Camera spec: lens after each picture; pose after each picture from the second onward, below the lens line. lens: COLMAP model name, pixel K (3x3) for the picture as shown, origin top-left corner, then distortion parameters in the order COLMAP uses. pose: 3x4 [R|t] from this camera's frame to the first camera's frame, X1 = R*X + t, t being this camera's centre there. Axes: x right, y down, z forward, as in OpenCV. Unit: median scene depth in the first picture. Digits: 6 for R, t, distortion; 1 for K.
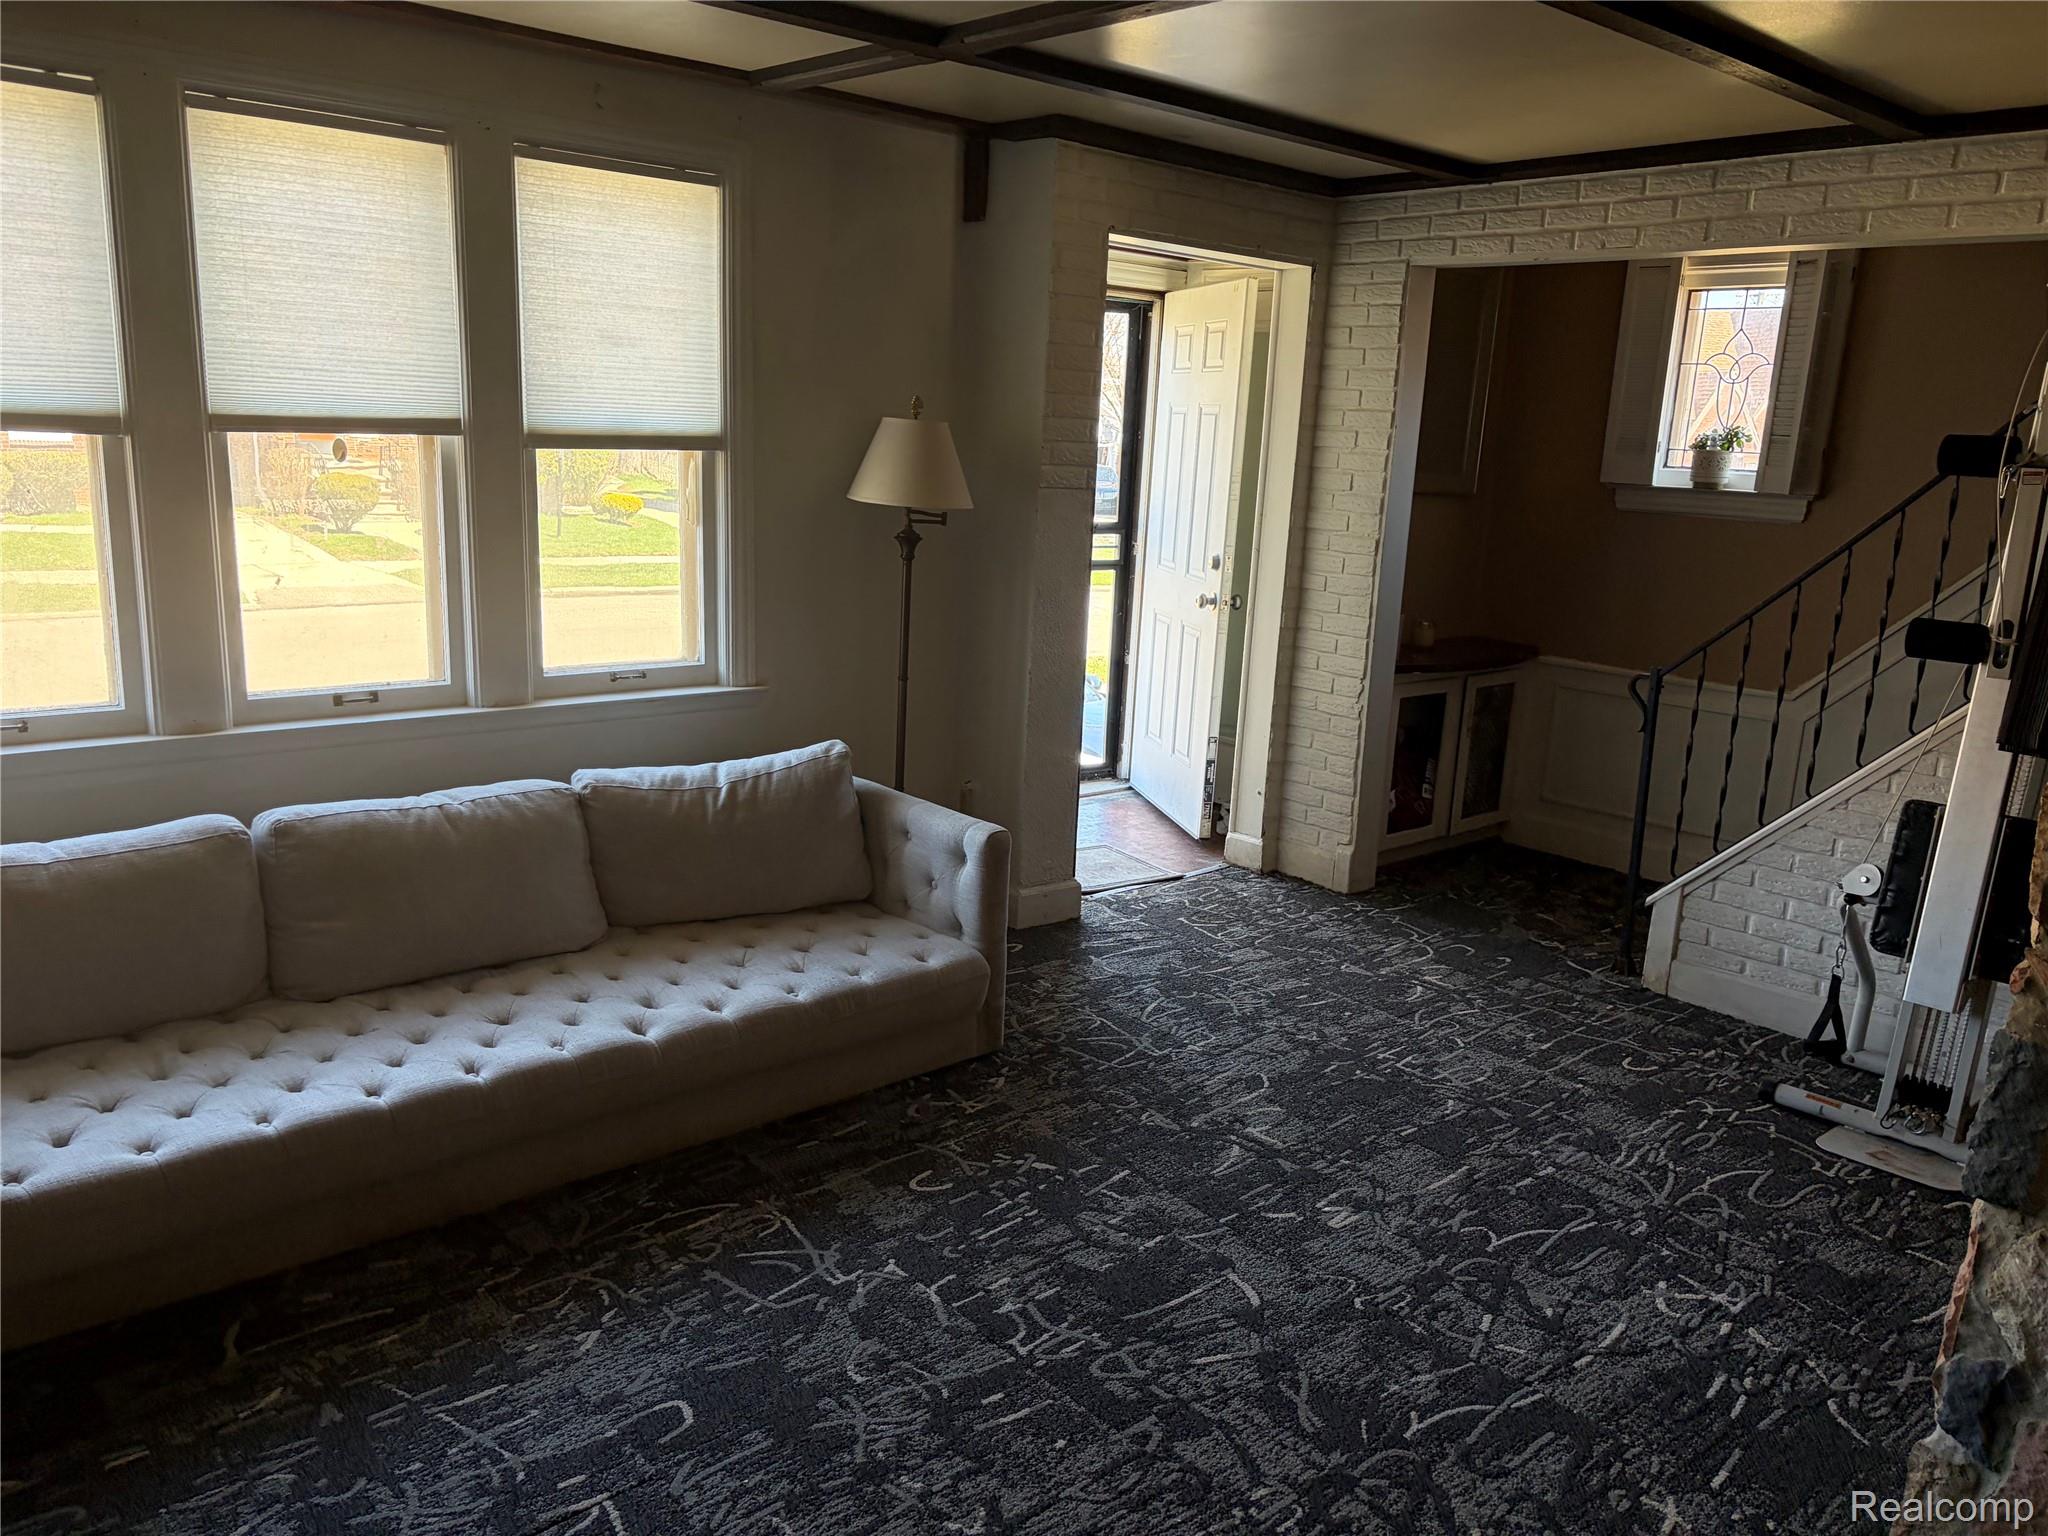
lens RADIAL K [[1555.9, 0, 1018.1], [0, 1555.9, 774.4], [0, 0, 1]] dist [-0.010369, -0.016272]
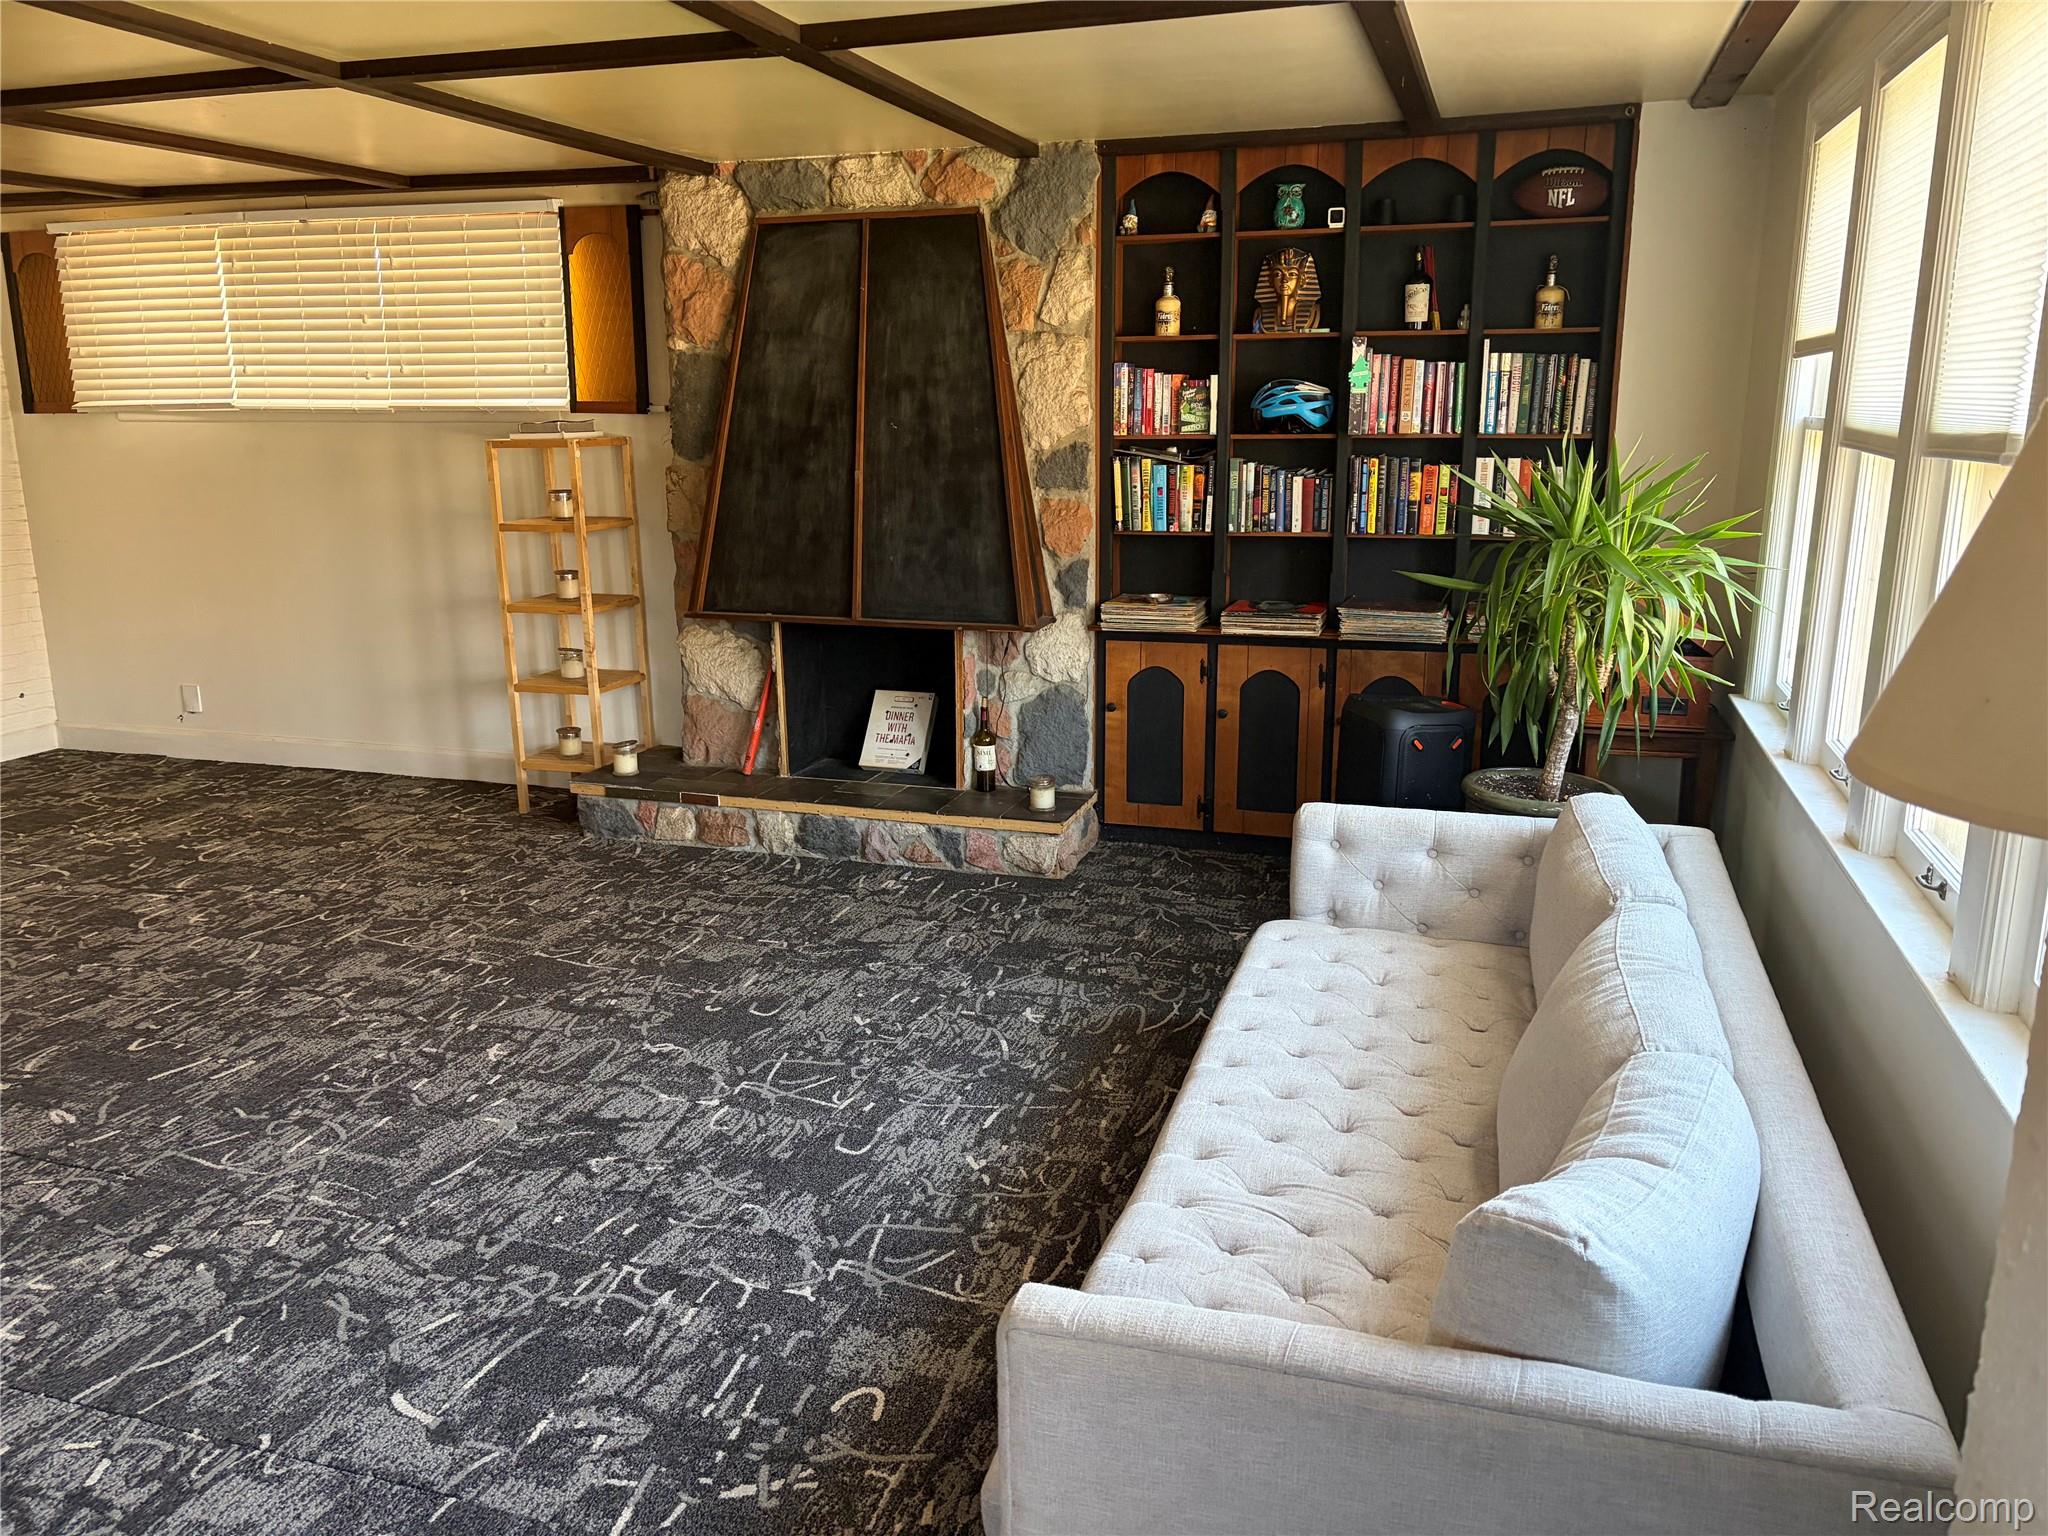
lens RADIAL K [[1555.9, 0, 1019.1], [0, 1555.9, 767.3], [0, 0, 1]] dist [-0.010369, -0.016272]
pose [[-0.854973, 0.067127, -0.514310, 0.289960], [-0.160099, 0.909014, 0.384787, -0.379993], [0.493345, 0.411323, -0.766436, 1.769752]]
